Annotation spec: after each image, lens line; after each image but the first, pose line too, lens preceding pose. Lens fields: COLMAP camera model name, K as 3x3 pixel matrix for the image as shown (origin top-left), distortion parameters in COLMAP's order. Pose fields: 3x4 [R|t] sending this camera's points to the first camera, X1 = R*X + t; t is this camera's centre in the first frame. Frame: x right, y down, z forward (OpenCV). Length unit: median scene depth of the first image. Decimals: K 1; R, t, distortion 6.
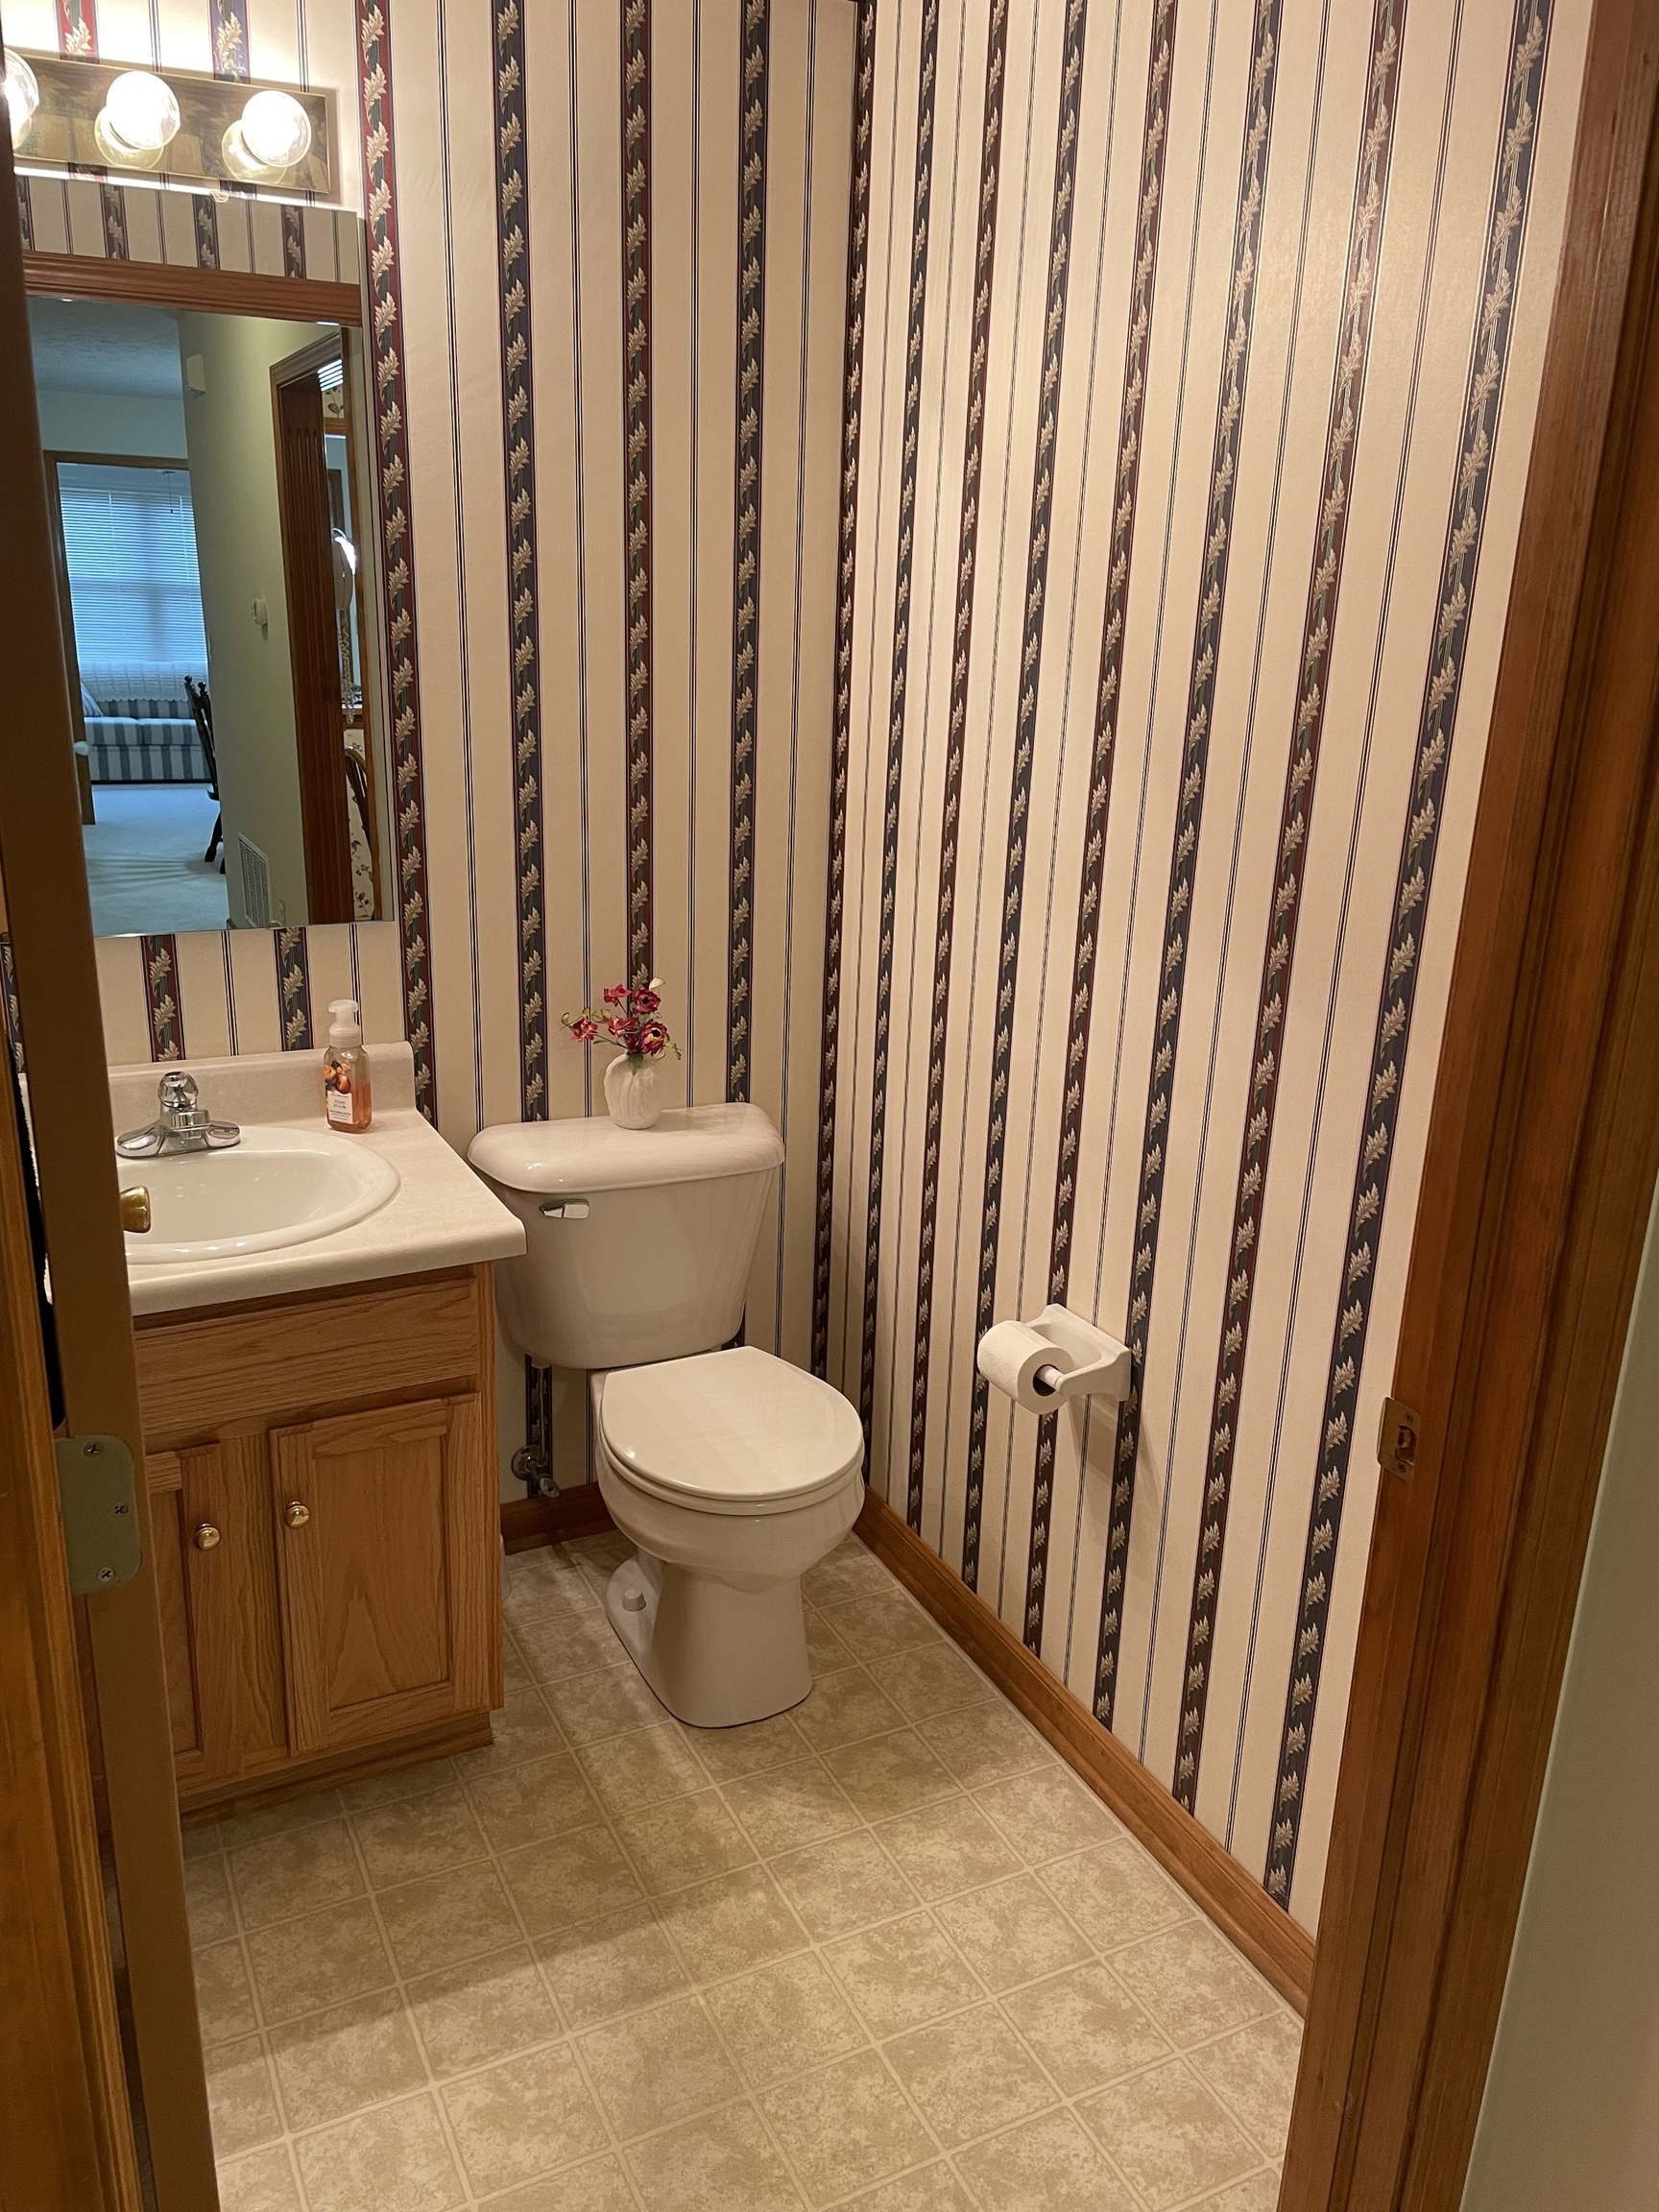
lens RADIAL K [[1668.8, 0, 850.4], [0, 1668.8, 1107.9], [0, 0, 1]] dist [0.091908, -0.116292]
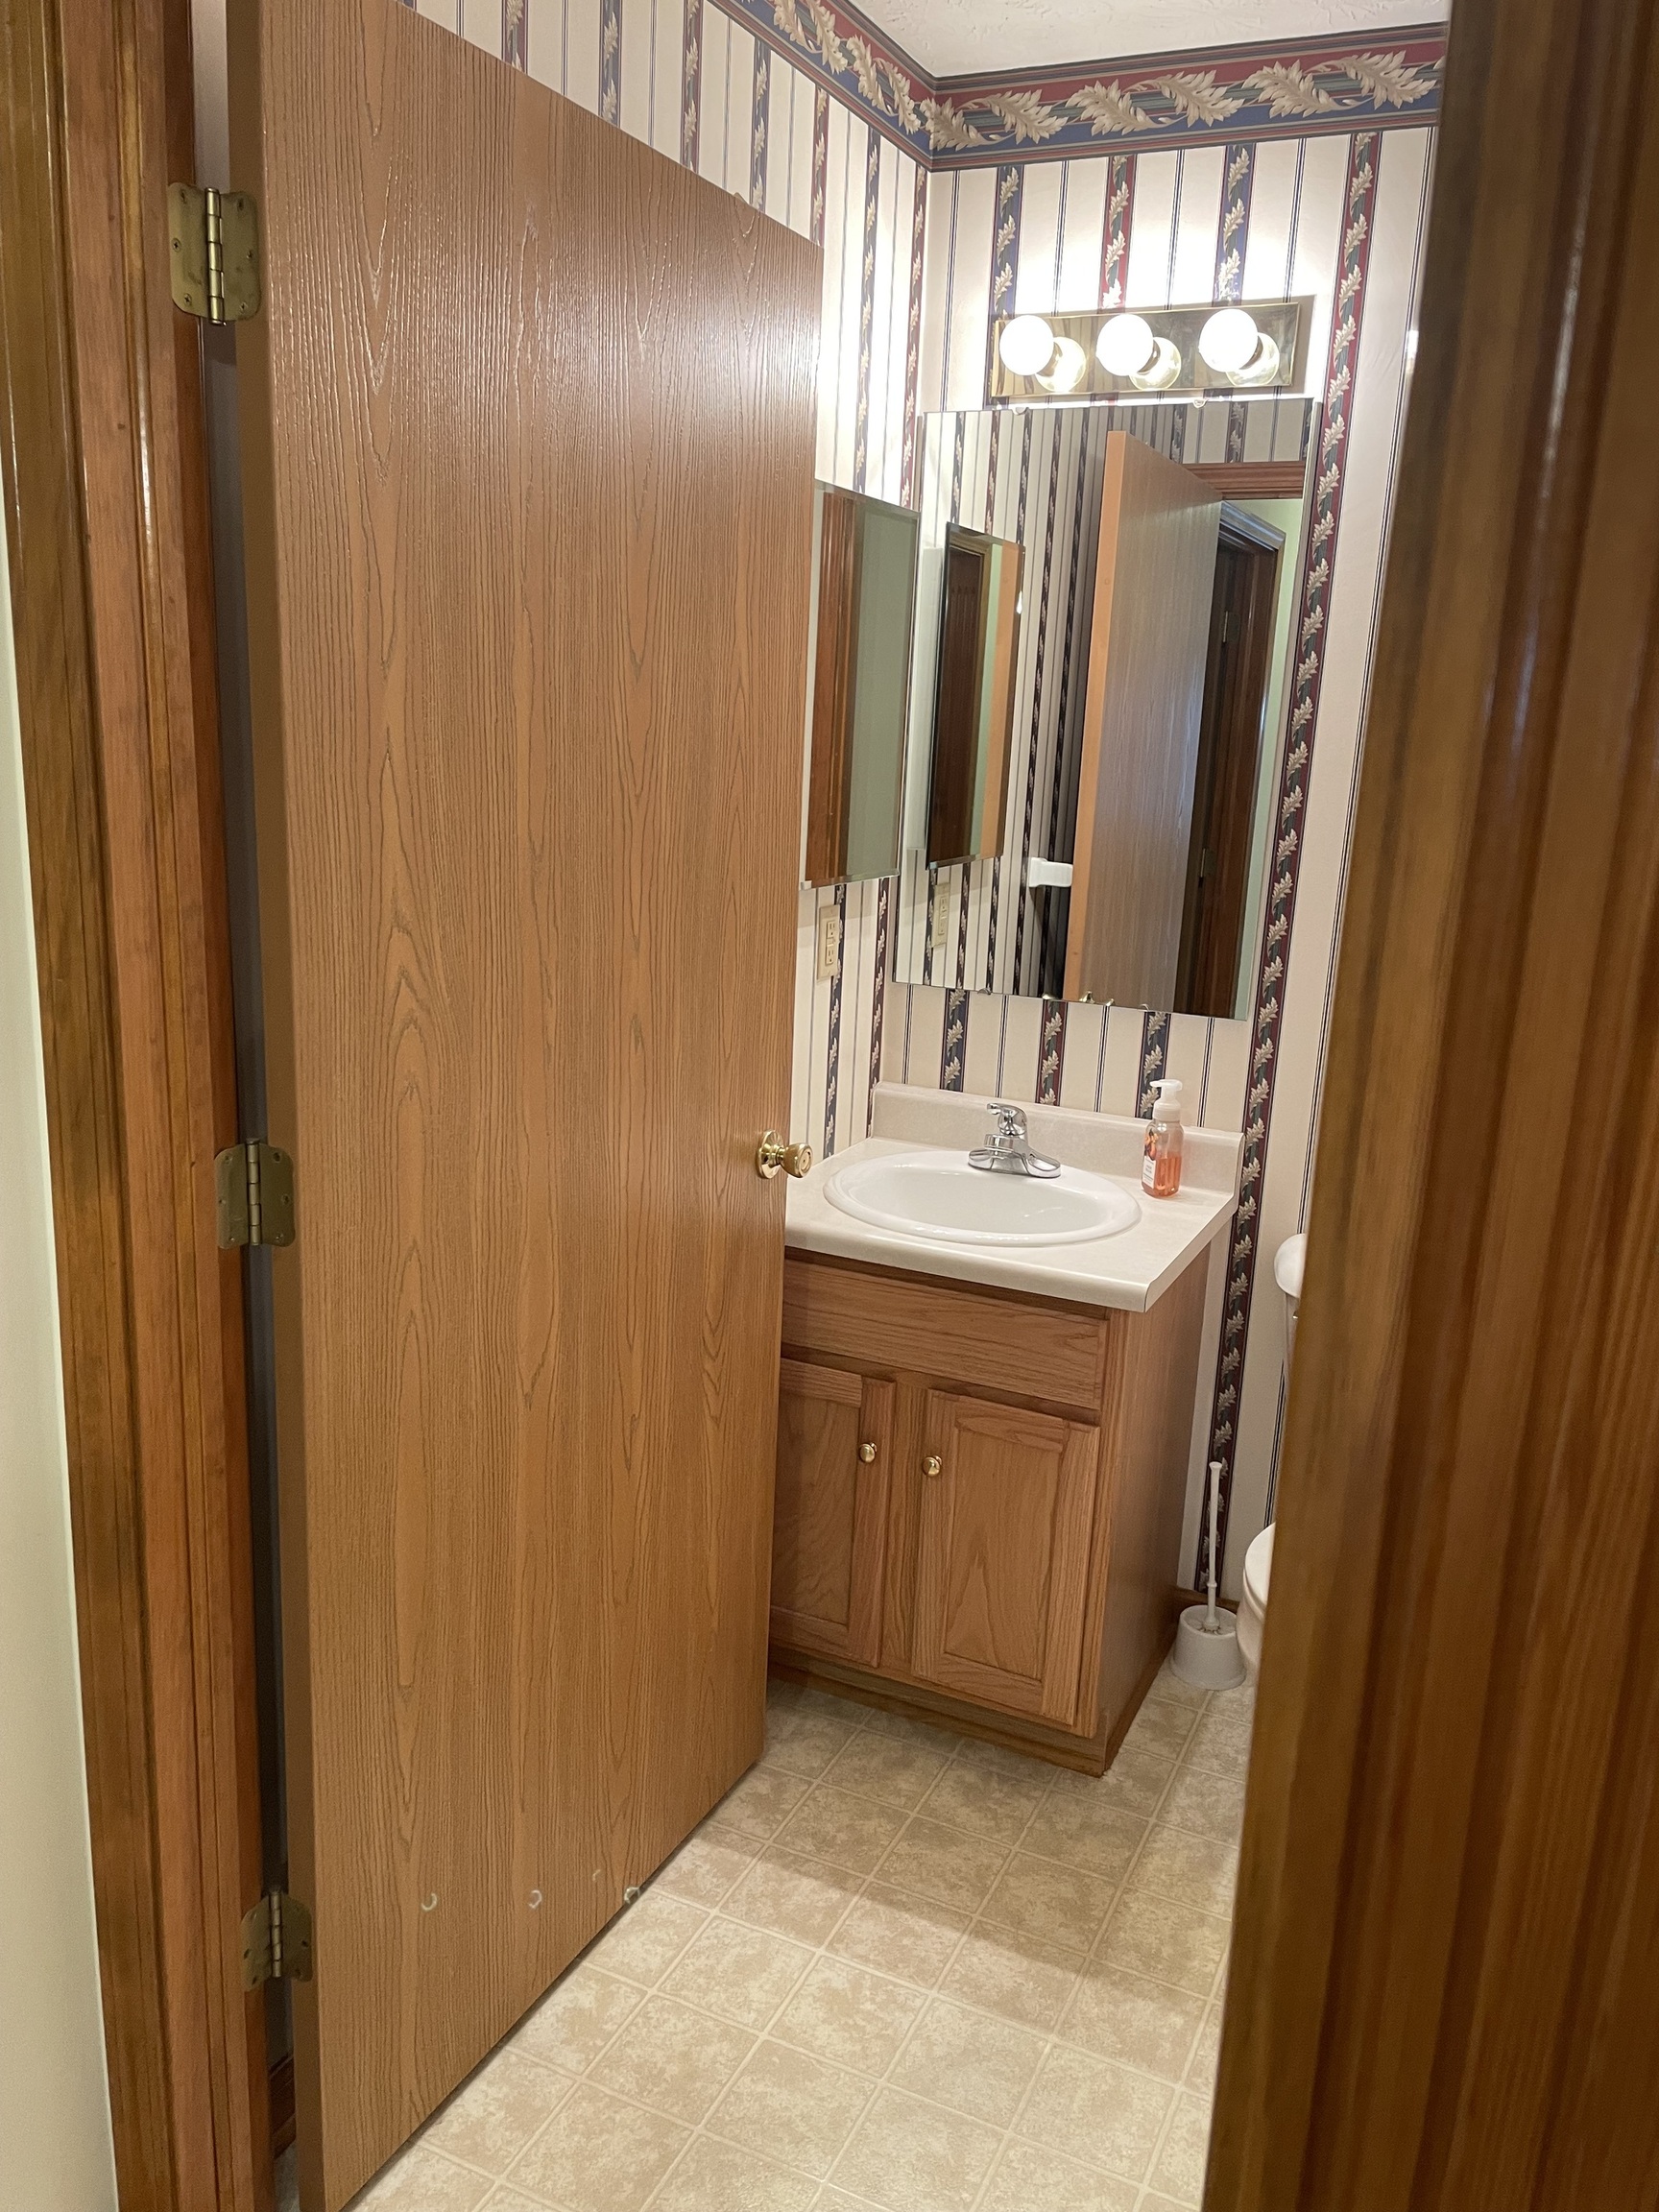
lens RADIAL K [[1668.8, 0, 830.1], [0, 1668.8, 1112.5], [0, 0, 1]] dist [0.091908, -0.116292]
pose [[0.619446, 0.179045, -0.764349, 0.458148], [-0.258388, 0.965894, 0.016853, -0.002632], [0.741298, 0.187059, 0.644582, 0.121862]]
